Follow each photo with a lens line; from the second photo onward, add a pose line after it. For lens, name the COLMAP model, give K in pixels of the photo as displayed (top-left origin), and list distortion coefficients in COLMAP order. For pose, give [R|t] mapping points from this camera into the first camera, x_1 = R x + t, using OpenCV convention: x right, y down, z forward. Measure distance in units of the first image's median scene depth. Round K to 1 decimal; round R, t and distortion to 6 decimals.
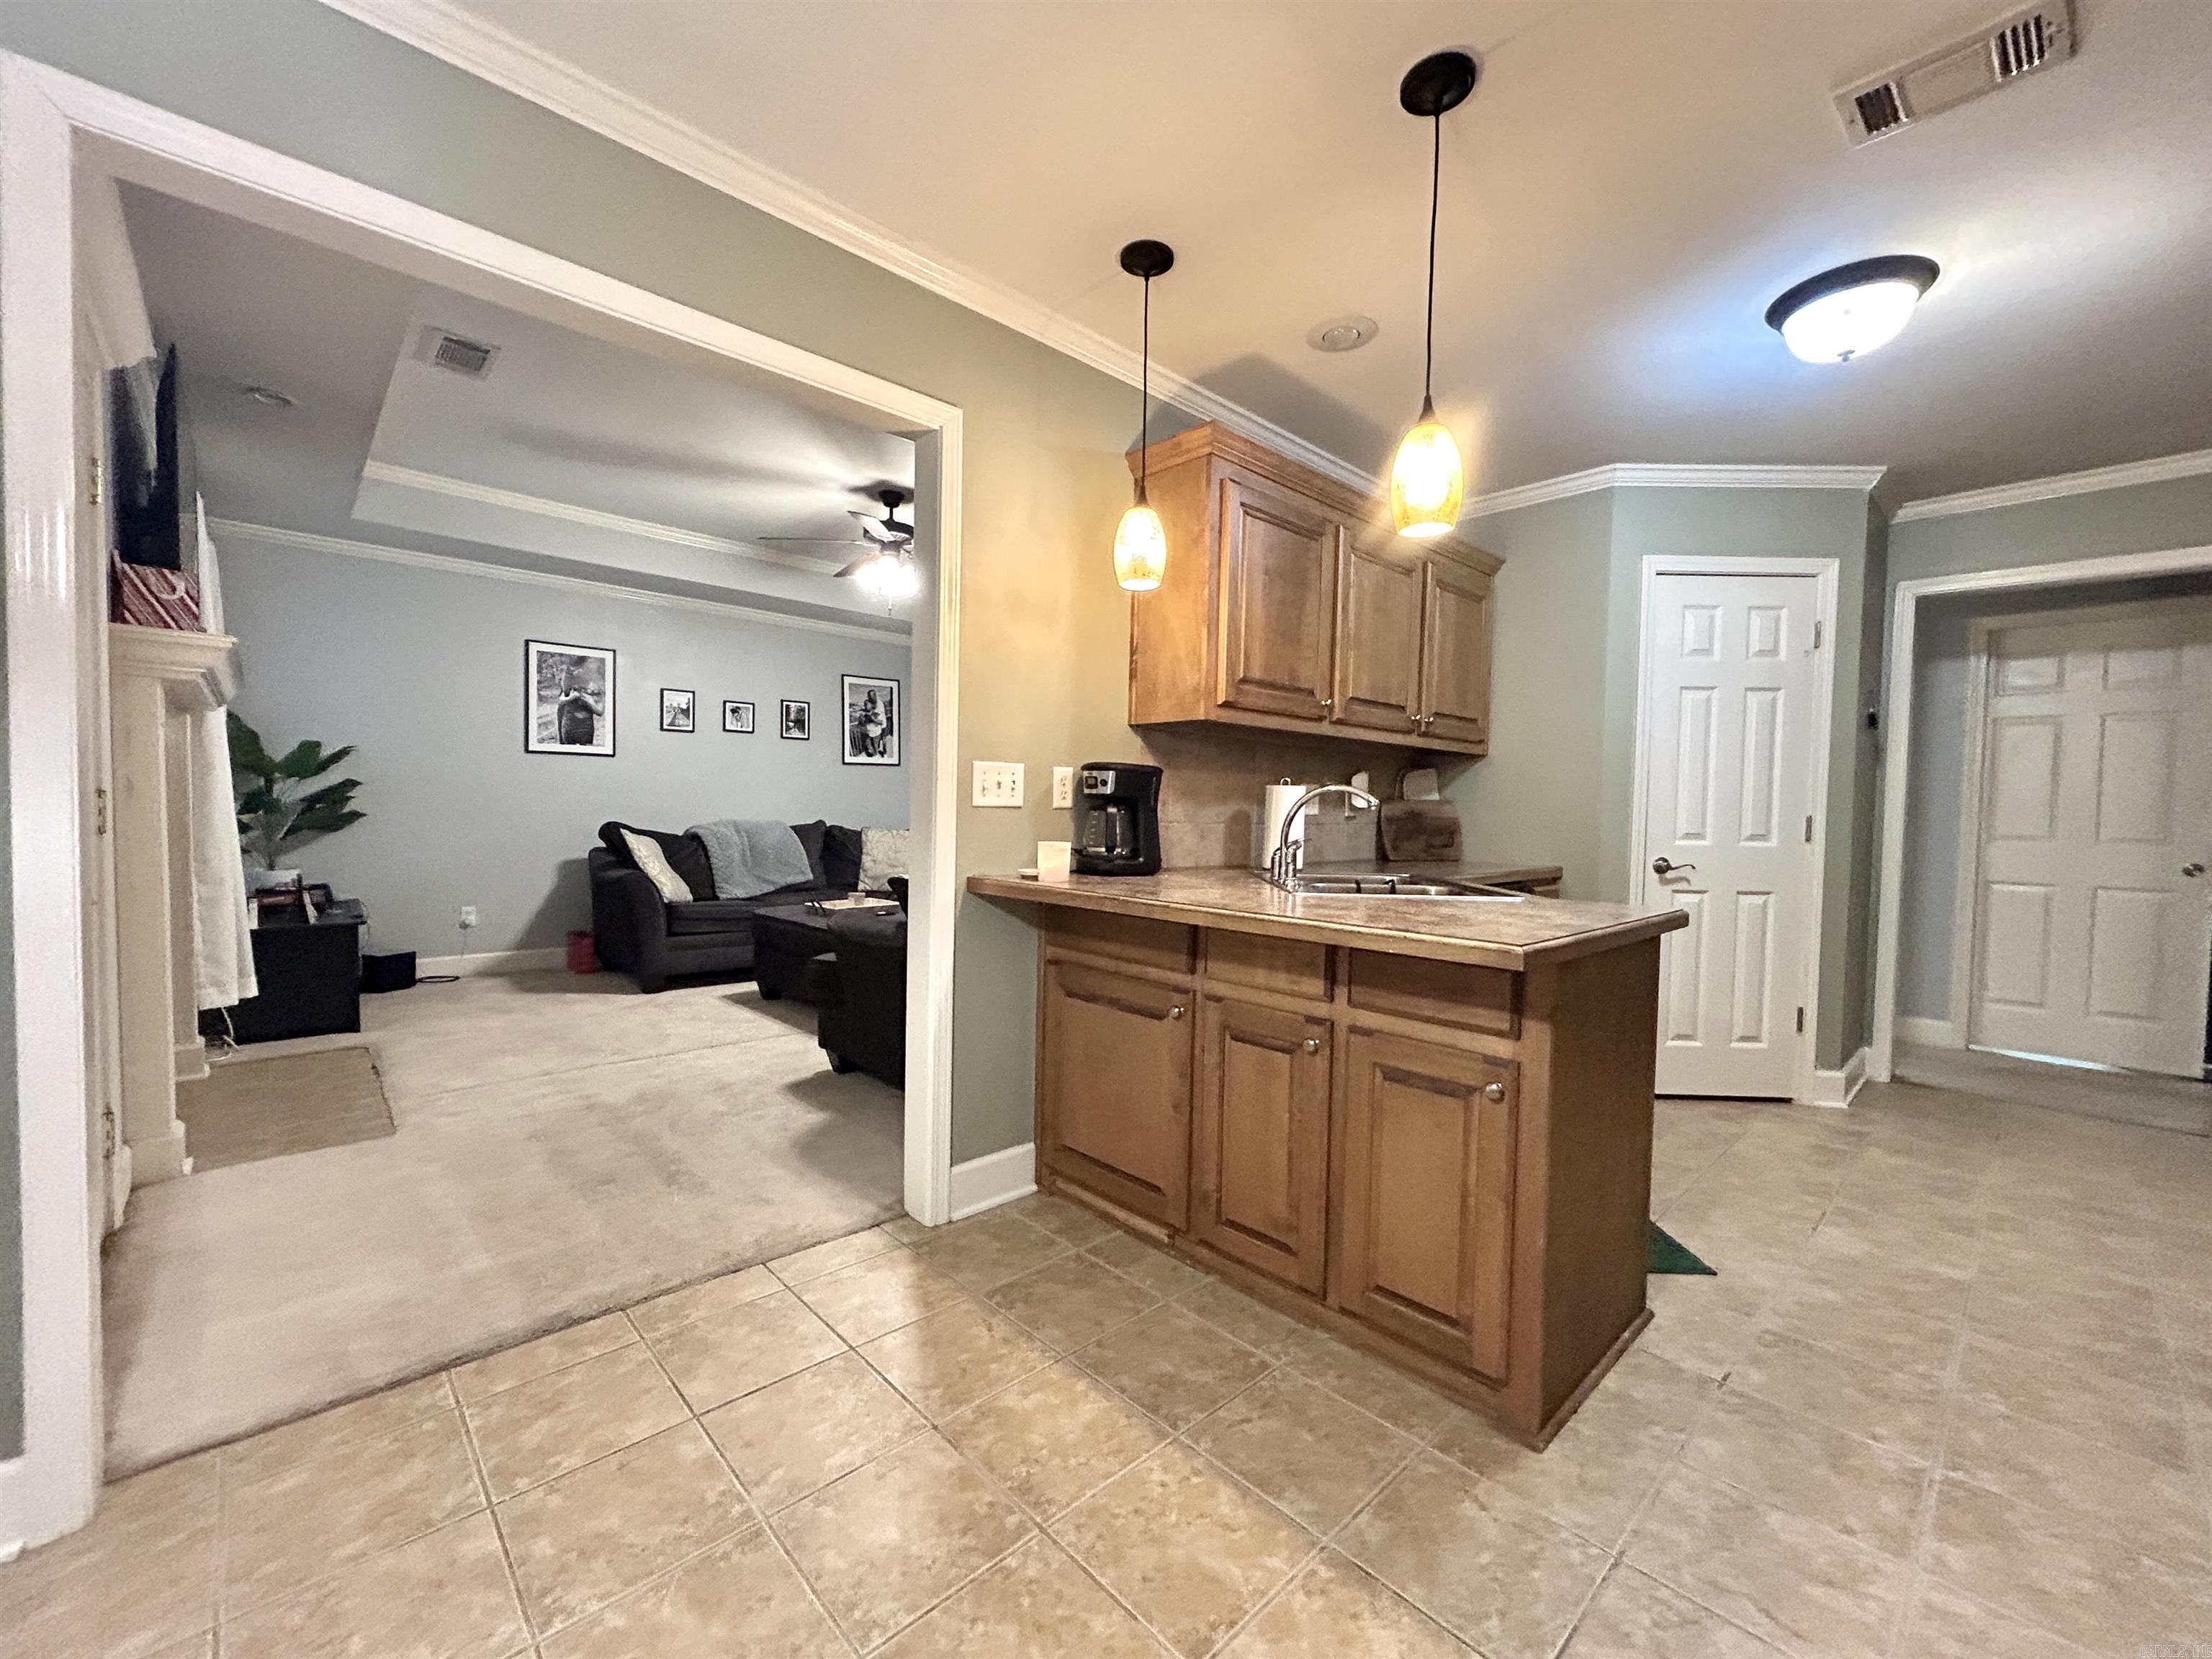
lens RADIAL K [[895.4, 0, 1101.3], [0, 895.4, 834.8], [0, 0, 1]] dist [-0.001569, 0.000810]
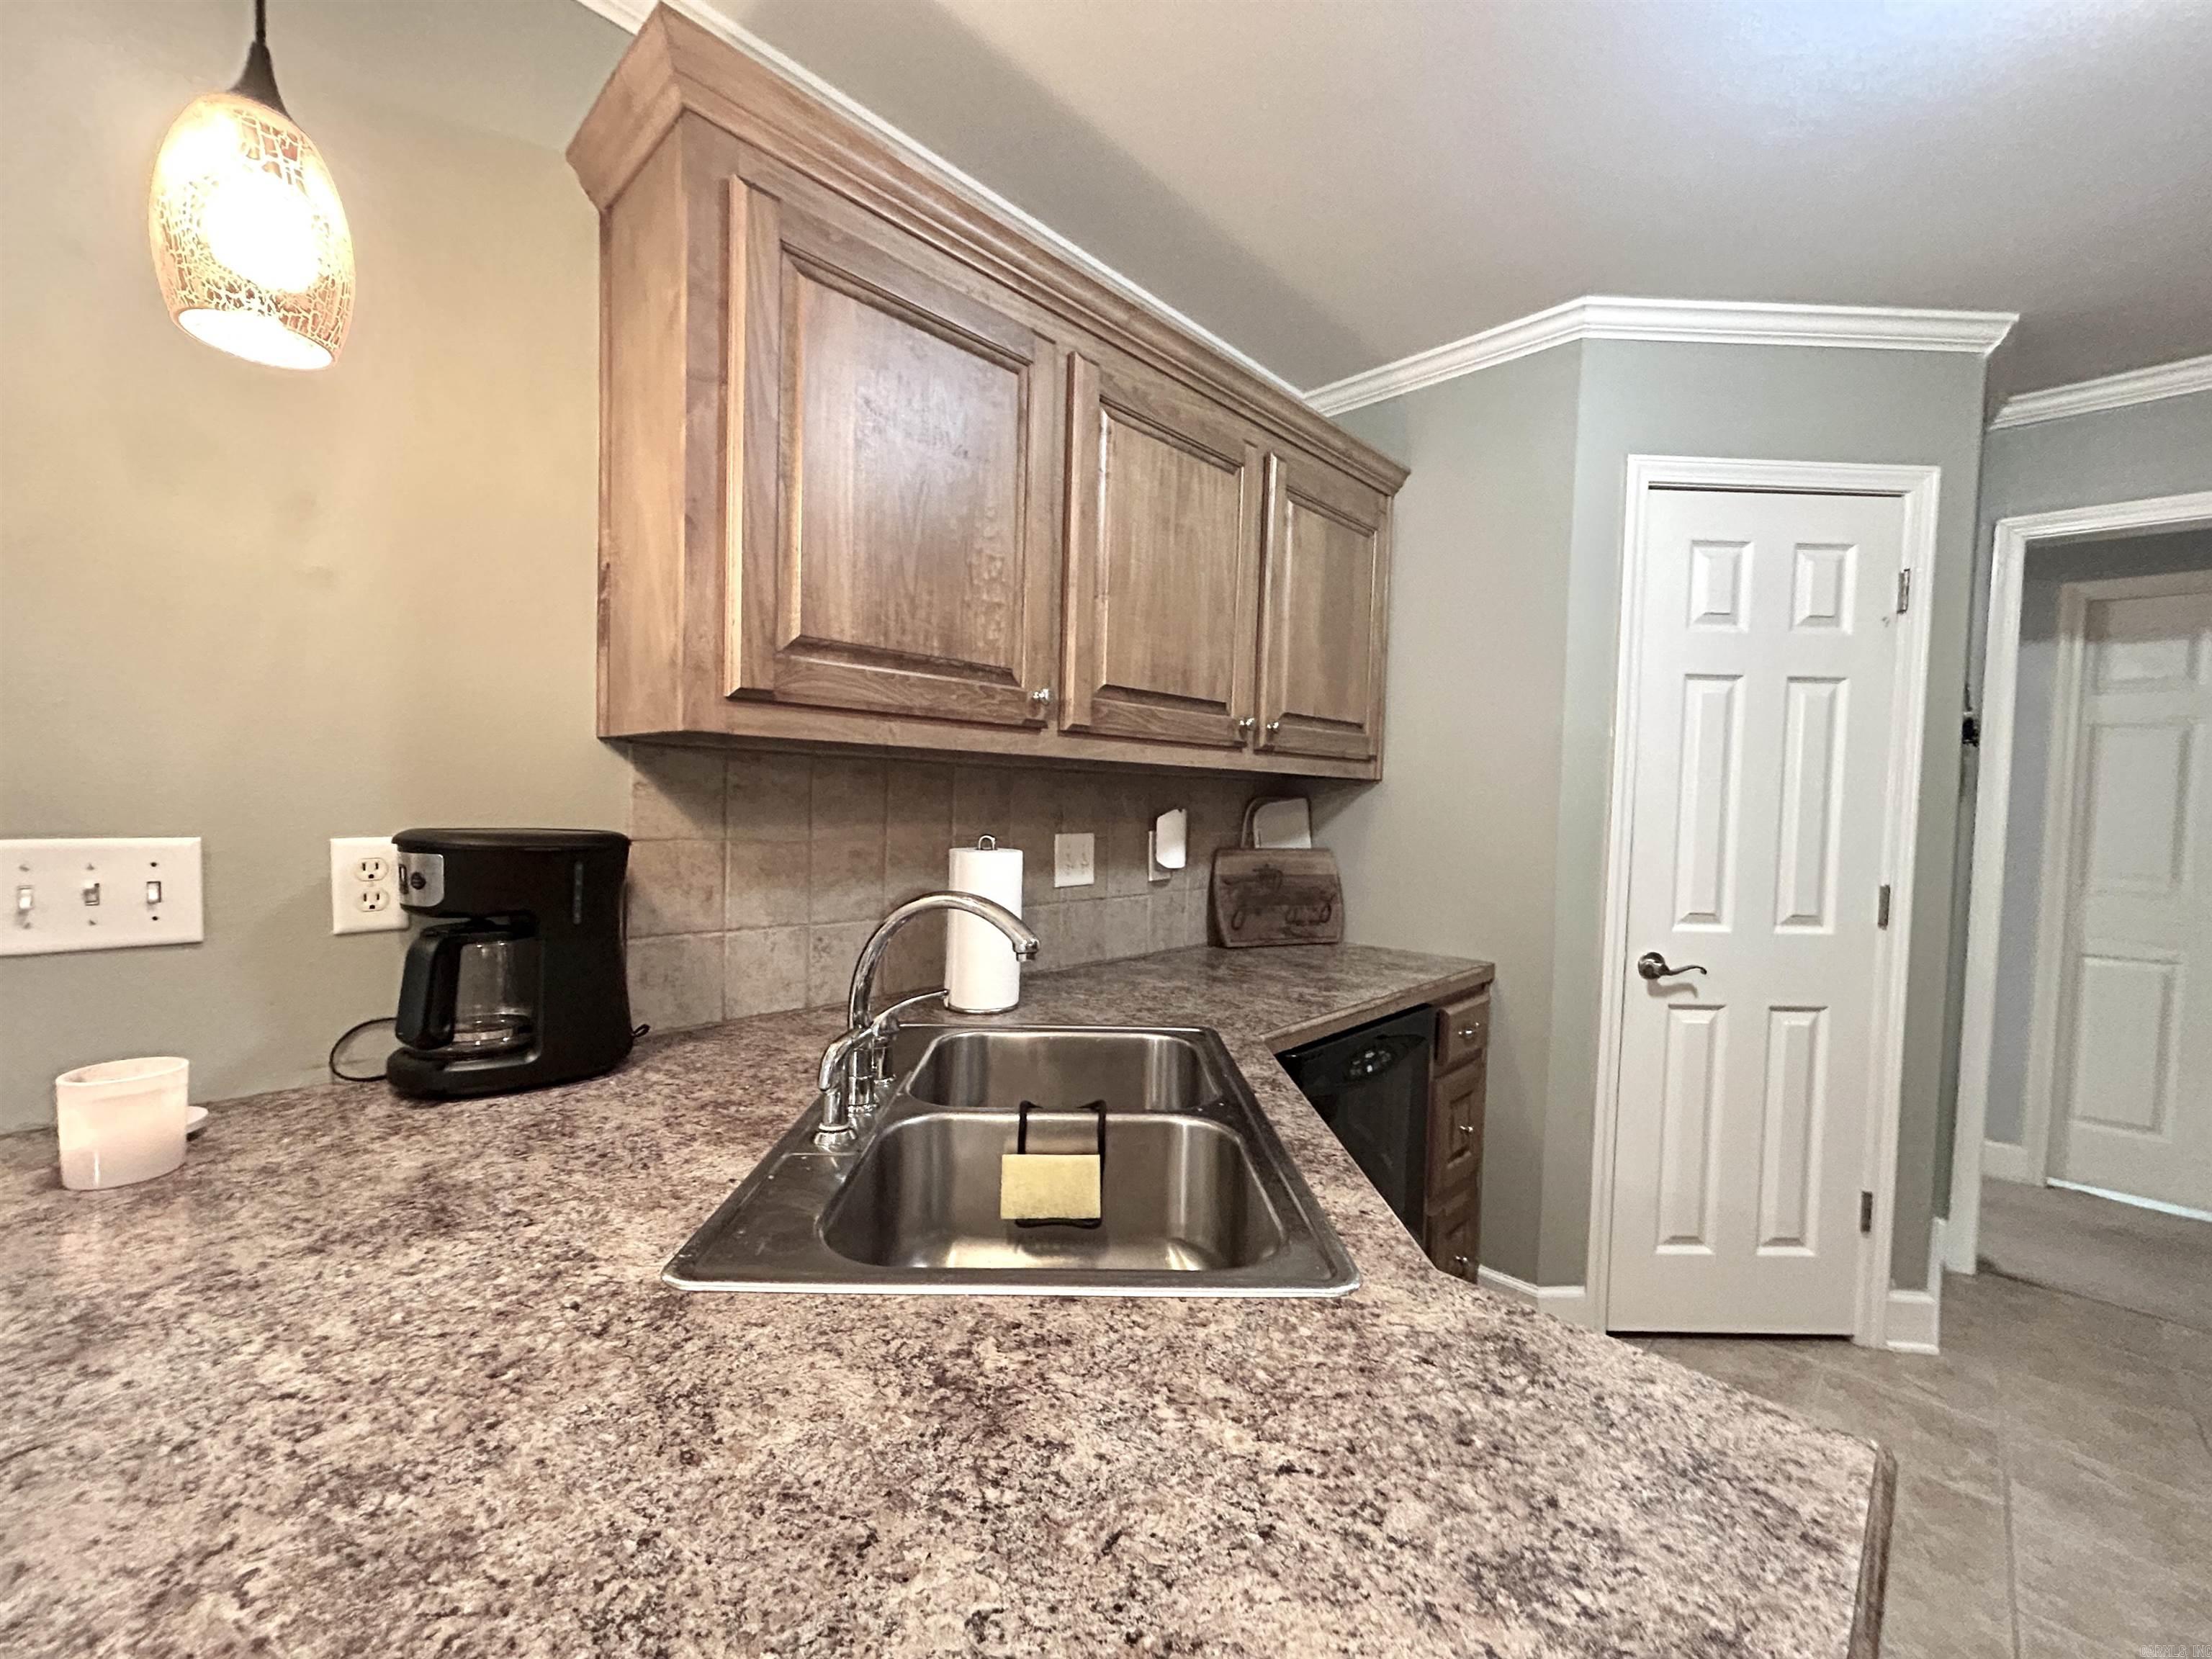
lens RADIAL K [[895.4, 0, 1101.3], [0, 895.4, 834.8], [0, 0, 1]] dist [-0.001569, 0.000810]
pose [[0.998753, 0.001358, 0.049915, 0.220501], [-0.001857, 0.999949, 0.009966, -0.061580], [-0.049899, -0.010046, 0.998704, 0.411836]]
